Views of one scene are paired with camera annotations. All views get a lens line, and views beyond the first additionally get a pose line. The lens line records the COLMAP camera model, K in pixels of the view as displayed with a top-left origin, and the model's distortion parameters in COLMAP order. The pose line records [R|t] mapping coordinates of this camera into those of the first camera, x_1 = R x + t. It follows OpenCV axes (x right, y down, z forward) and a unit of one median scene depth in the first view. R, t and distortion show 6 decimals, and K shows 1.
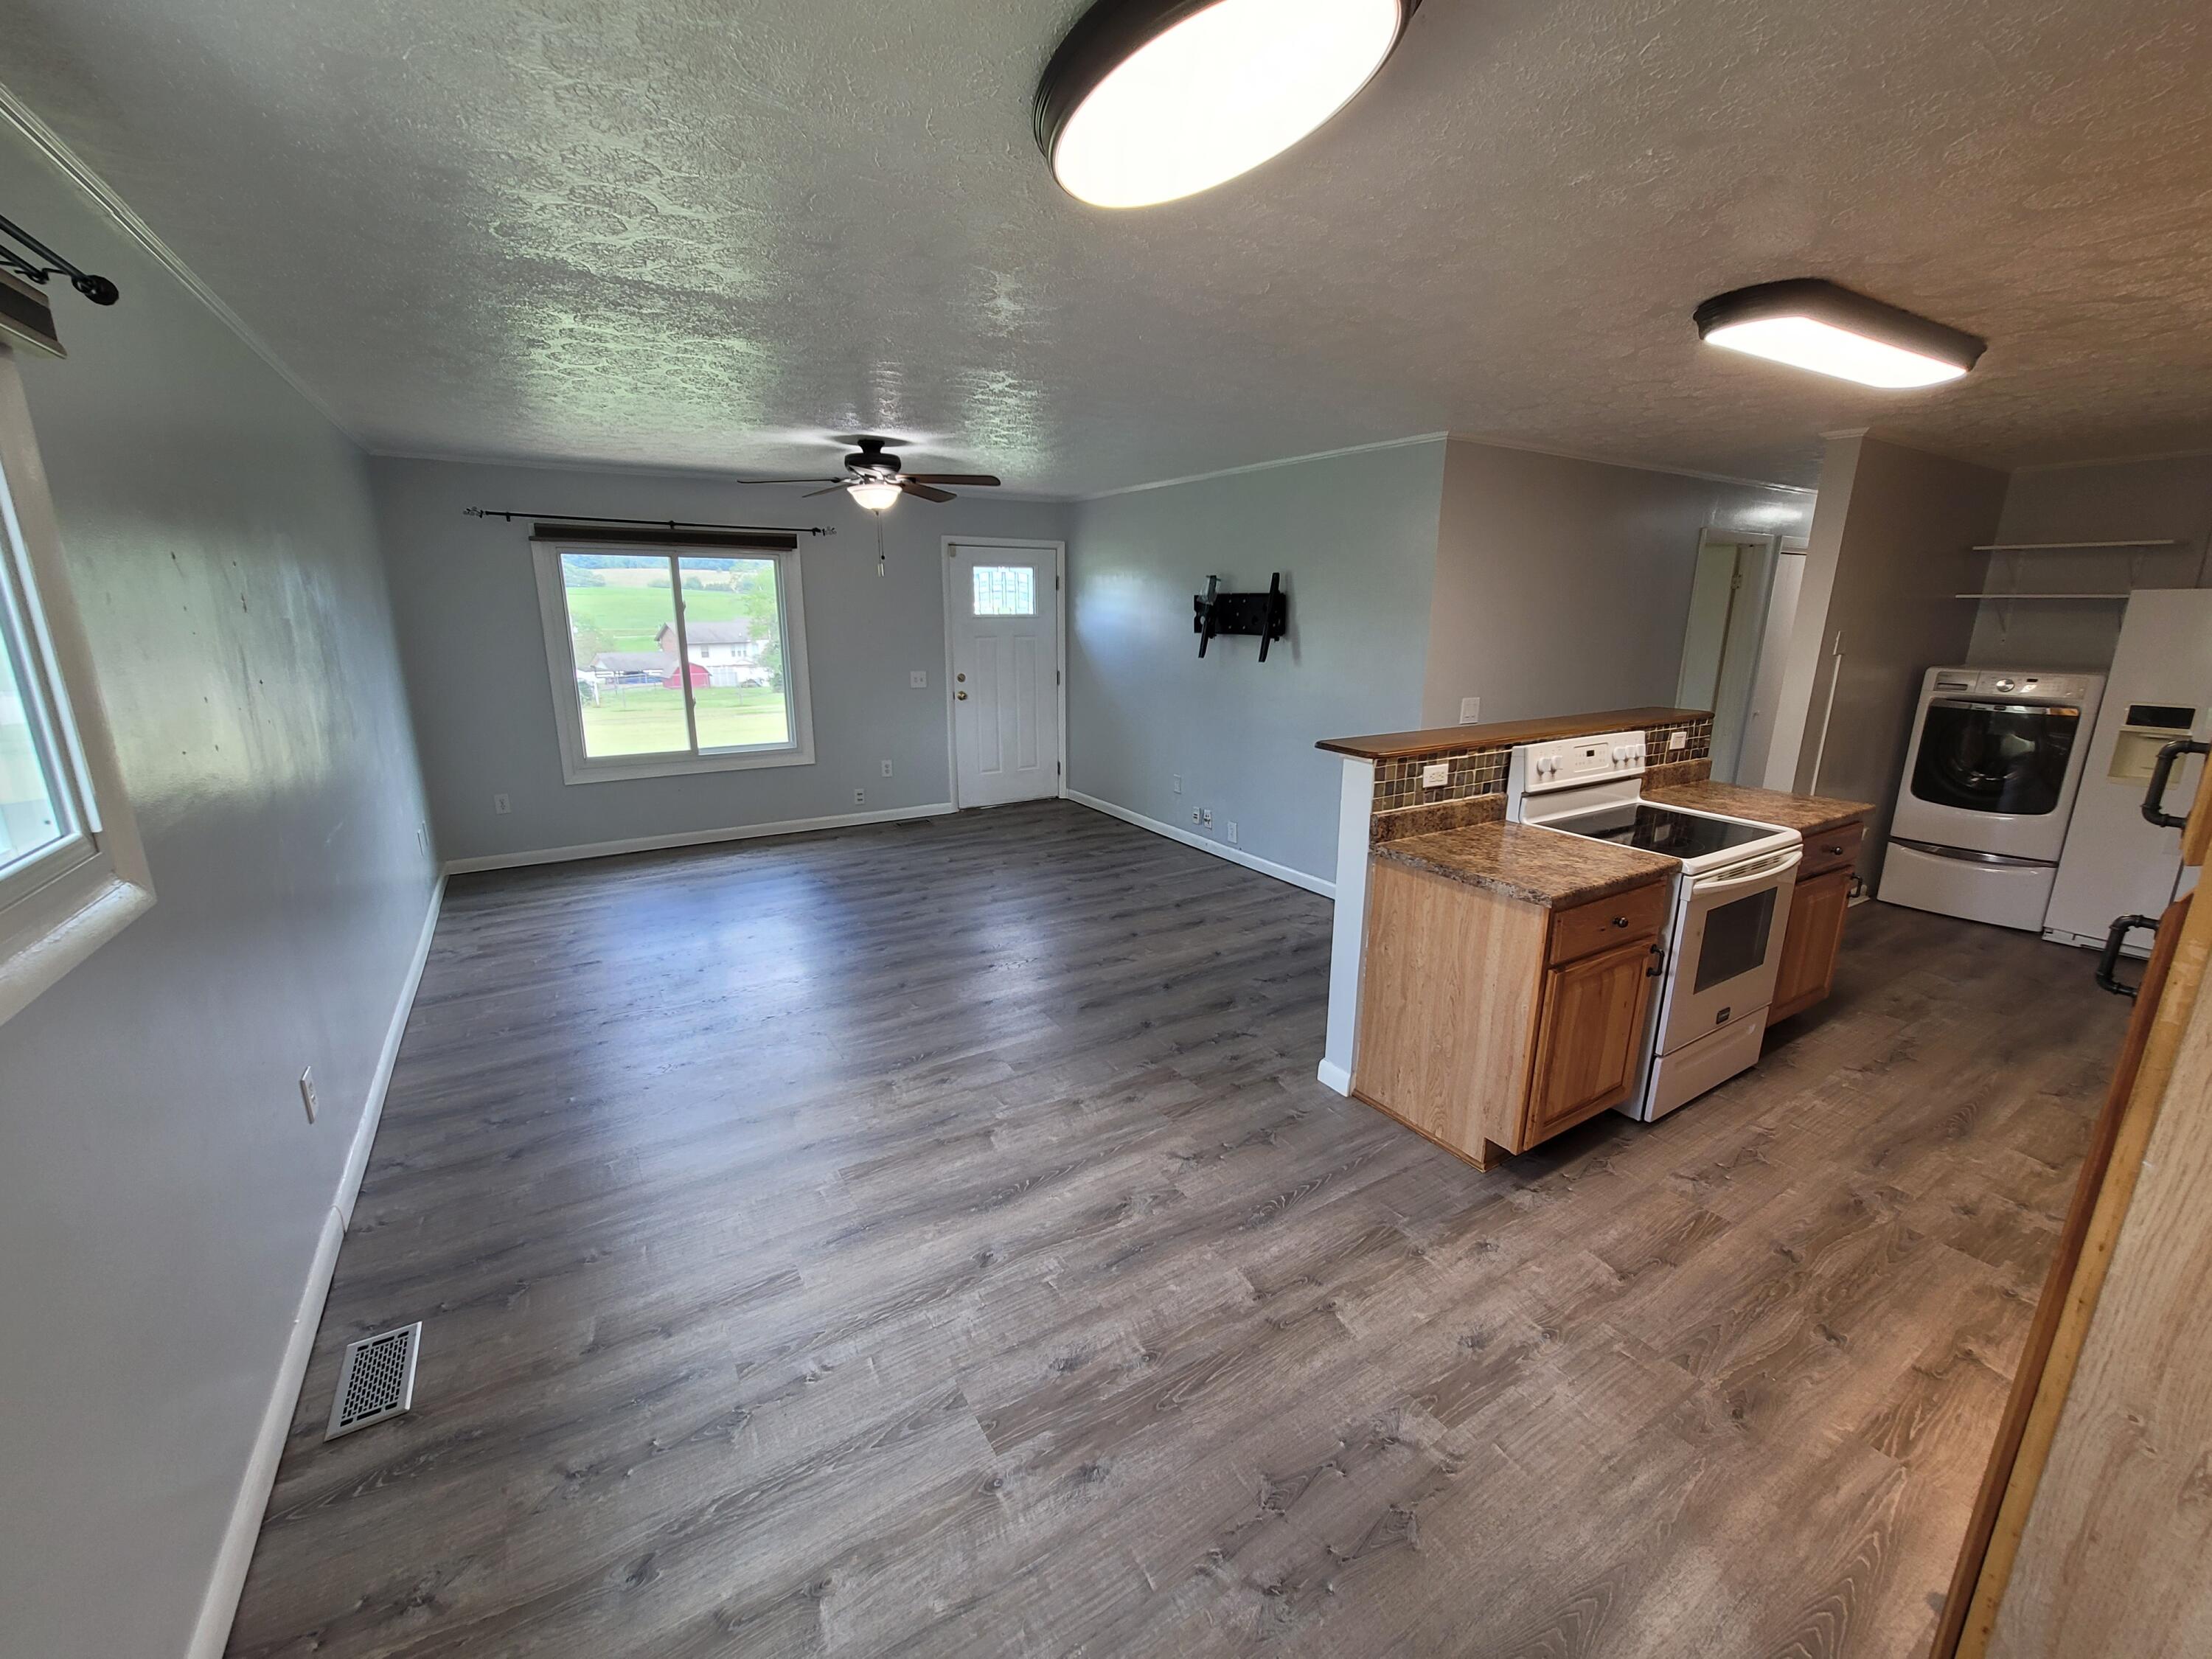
lens RADIAL K [[917.8, 0, 1107.9], [0, 917.8, 834.2], [0, 0, 1]] dist [-0.004121, 0.000054]
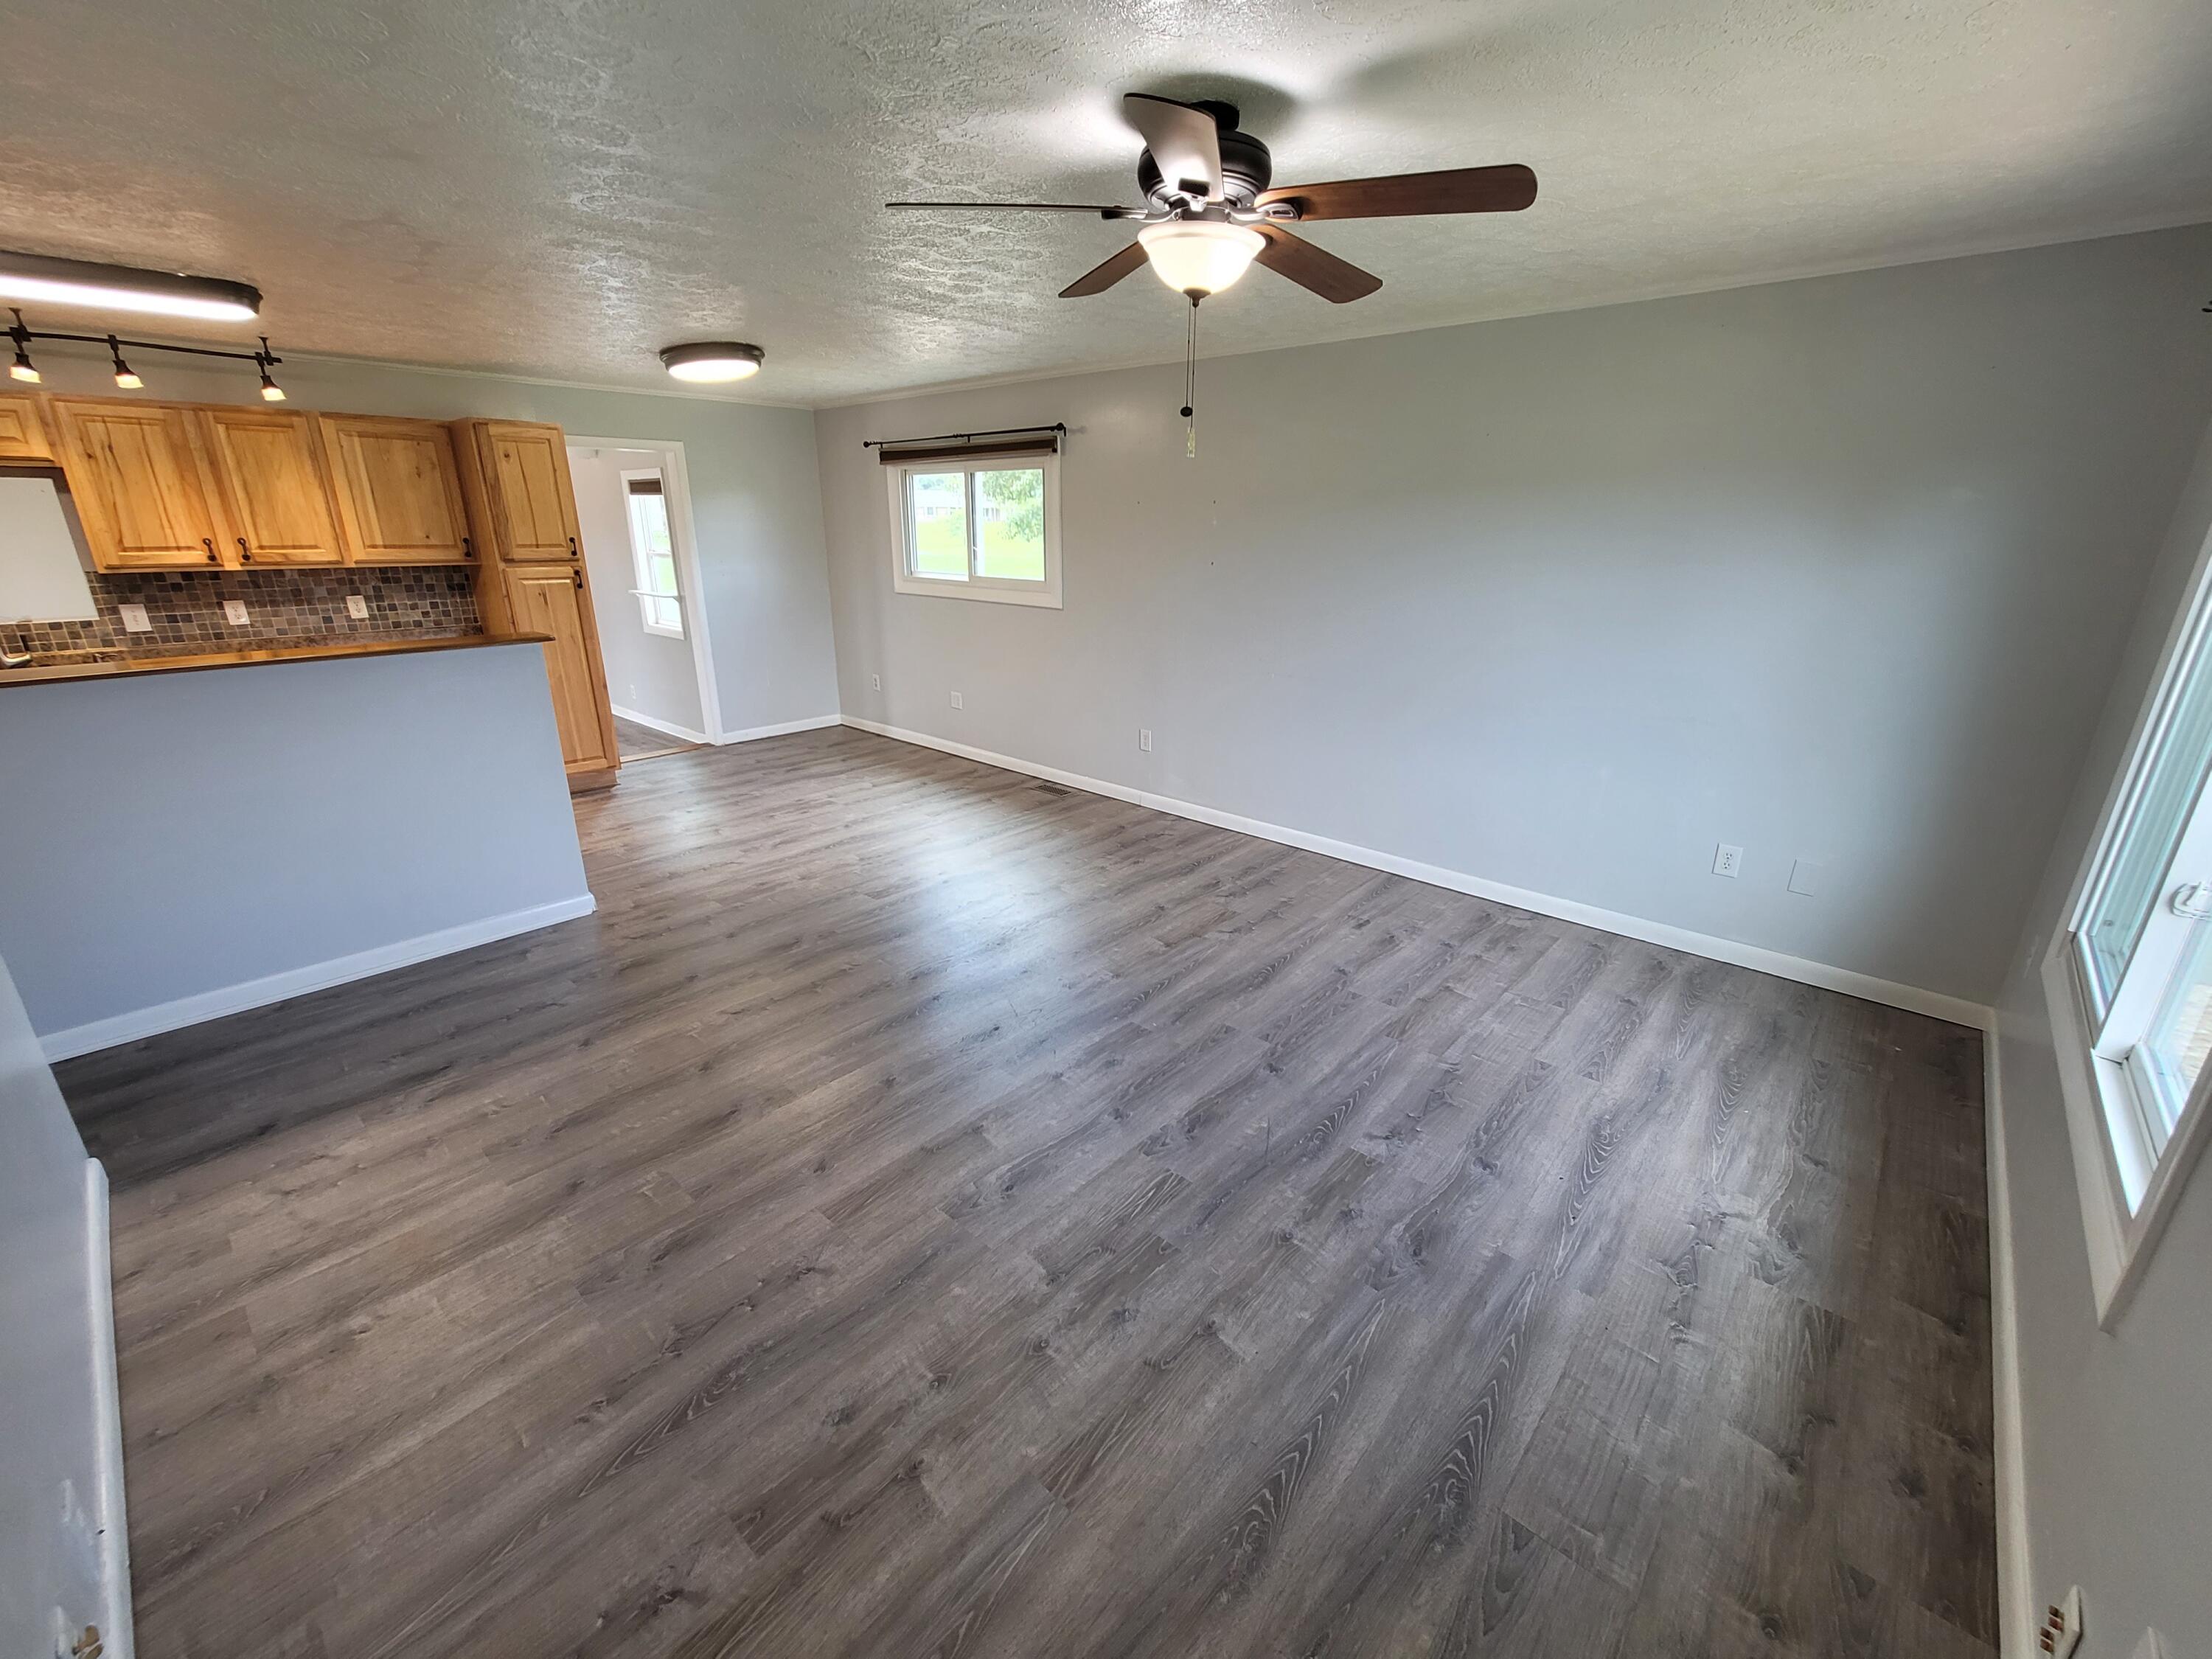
lens RADIAL K [[917.8, 0, 1107.9], [0, 917.8, 834.2], [0, 0, 1]] dist [-0.004121, 0.000054]
pose [[-0.962497, 0.074690, -0.260809, -0.080530], [-0.079536, 0.841427, 0.534486, -0.364399], [0.259373, 0.535184, -0.803930, 1.455853]]
